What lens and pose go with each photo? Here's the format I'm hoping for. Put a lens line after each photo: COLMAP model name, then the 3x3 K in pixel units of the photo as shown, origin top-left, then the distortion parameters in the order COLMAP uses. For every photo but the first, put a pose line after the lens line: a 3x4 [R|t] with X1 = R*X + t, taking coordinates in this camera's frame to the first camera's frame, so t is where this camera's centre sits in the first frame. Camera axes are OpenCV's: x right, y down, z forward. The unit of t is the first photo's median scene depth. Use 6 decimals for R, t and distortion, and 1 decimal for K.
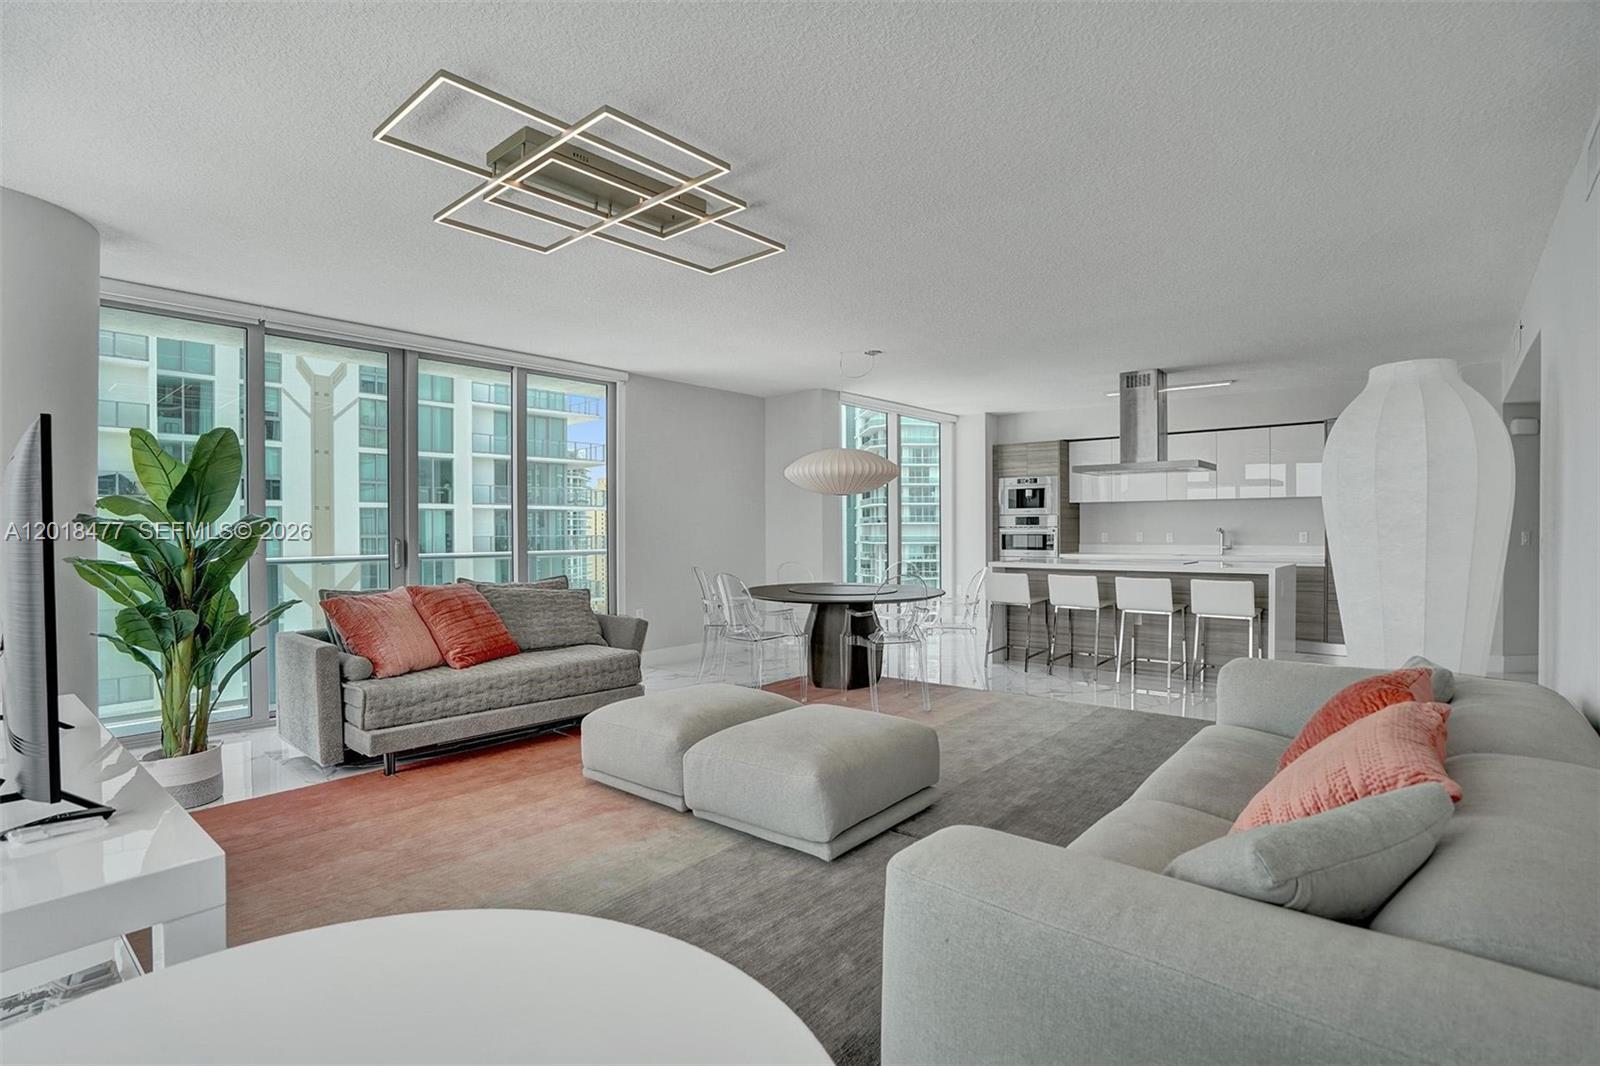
lens RADIAL K [[774.2, 0, 787.1], [0, 774.2, 540.1], [0, 0, 1]] dist [-0.056599, 0.026902]
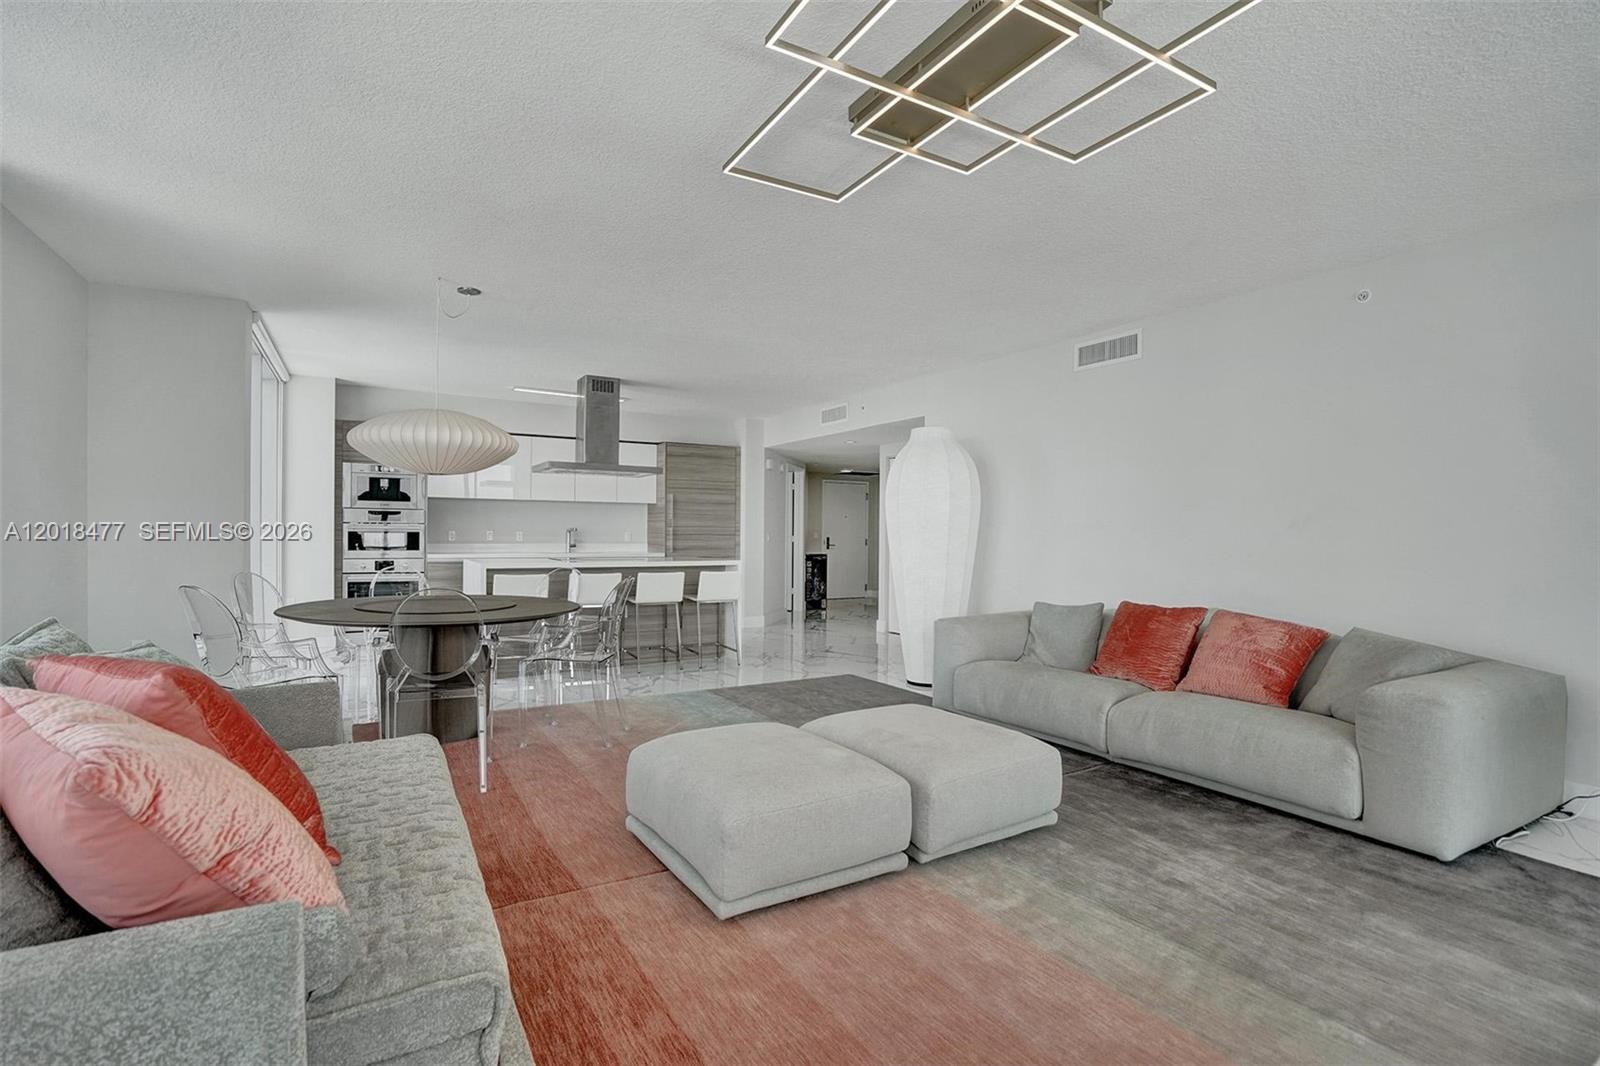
lens RADIAL K [[774.2, 0, 787.1], [0, 774.2, 540.1], [0, 0, 1]] dist [-0.056599, 0.026902]
pose [[0.337511, 0.000568, 0.941322, -0.332189], [0.001299, 0.999999, -0.001069, 0.003249], [-0.941321, 0.001584, 0.337509, 0.300913]]
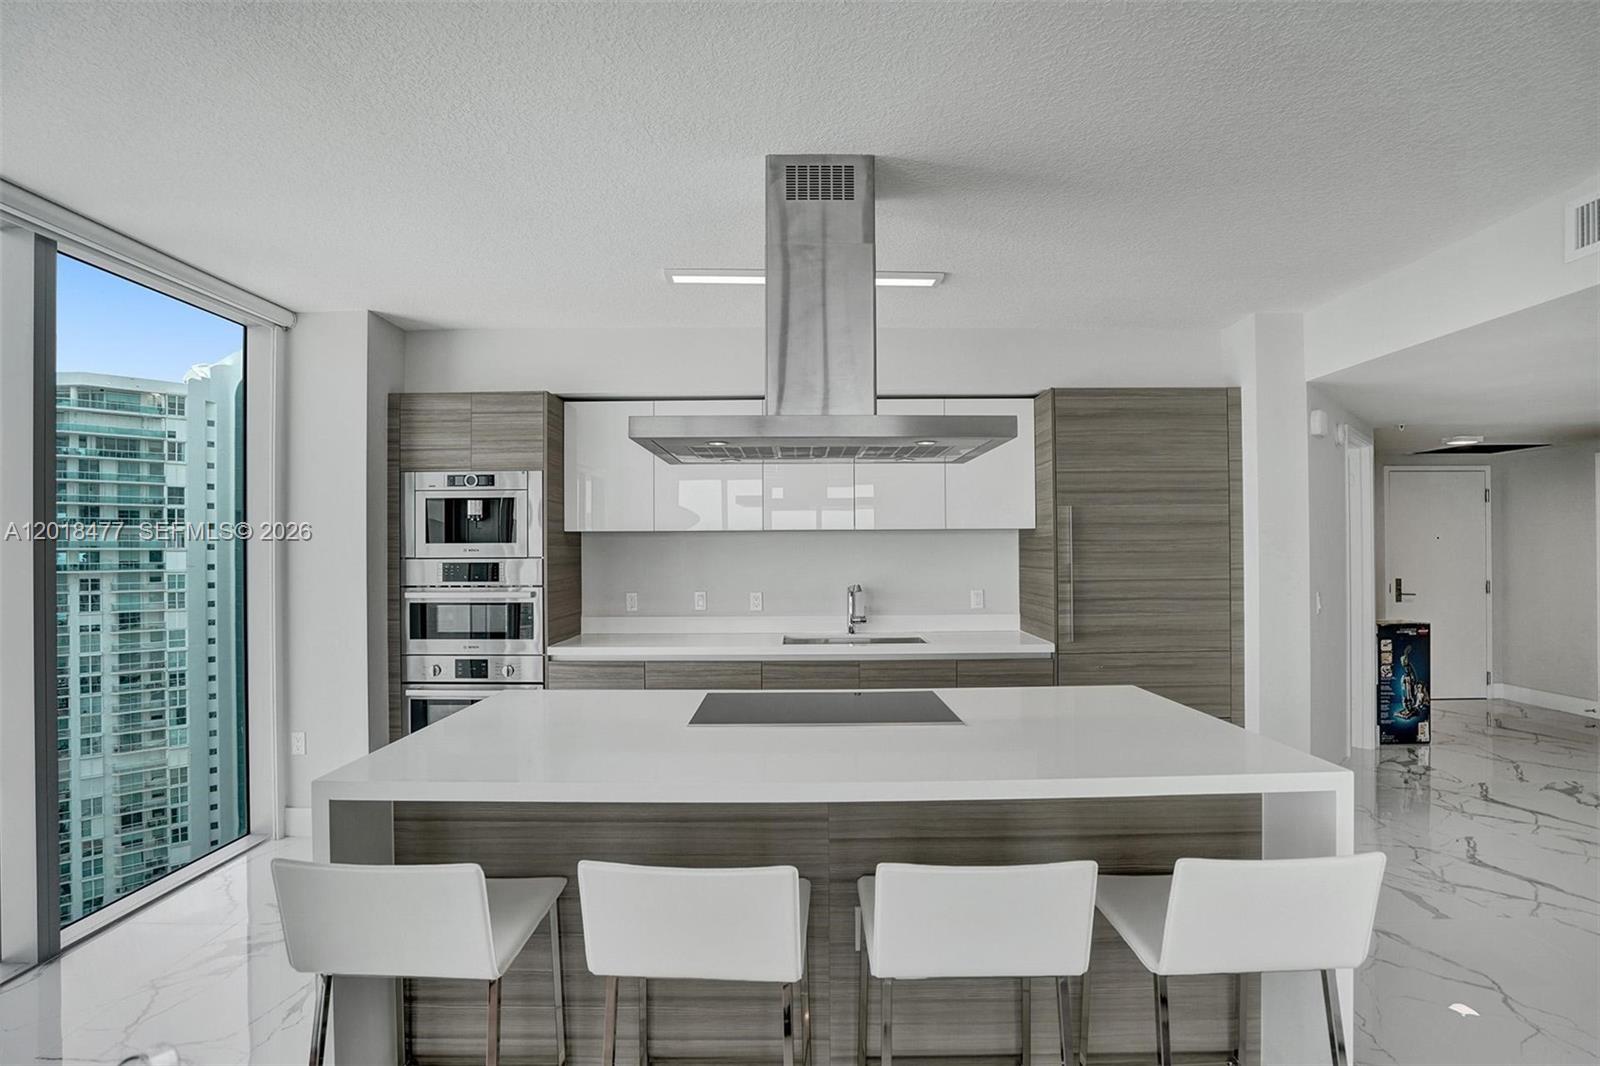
lens RADIAL K [[774.2, 0, 787.1], [0, 774.2, 540.1], [0, 0, 1]] dist [-0.056599, 0.026902]
pose [[0.761140, 0.008596, 0.648531, 0.168057], [0.011467, 0.999578, -0.026706, -0.029625], [-0.648487, 0.027764, 0.760720, 0.558732]]
